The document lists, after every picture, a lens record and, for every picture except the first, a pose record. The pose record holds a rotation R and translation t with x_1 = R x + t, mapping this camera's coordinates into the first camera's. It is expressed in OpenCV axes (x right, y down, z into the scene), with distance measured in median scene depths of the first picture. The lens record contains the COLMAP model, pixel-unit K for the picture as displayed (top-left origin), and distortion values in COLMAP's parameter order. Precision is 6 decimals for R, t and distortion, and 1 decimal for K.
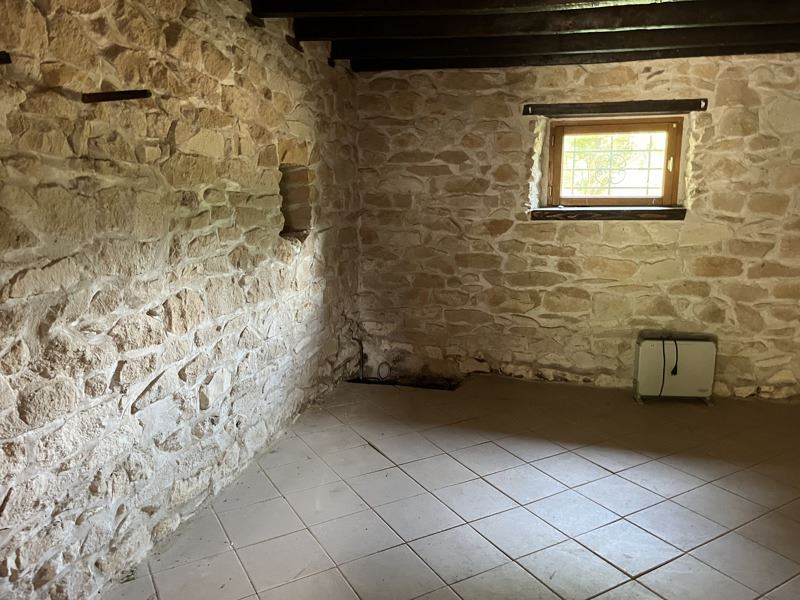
lens RADIAL K [[611.9, 0, 400.6], [0, 611.9, 283.0], [0, 0, 1]] dist [0.075096, -0.105700]
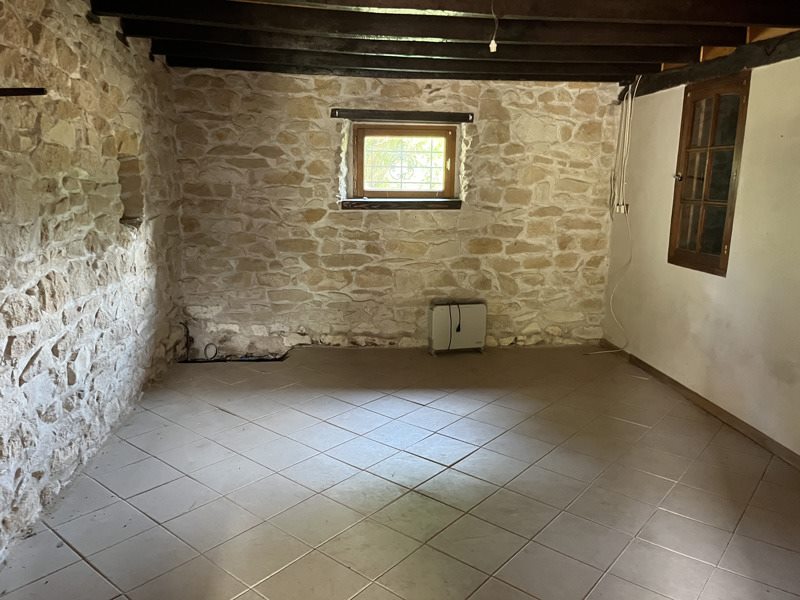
lens RADIAL K [[611.9, 0, 400.6], [0, 611.9, 283.0], [0, 0, 1]] dist [0.075096, -0.105700]
pose [[0.936139, -0.043150, 0.348972, -0.097953], [0.039317, 0.999064, 0.018063, 0.021114], [-0.349425, -0.003189, 0.936959, -0.127655]]
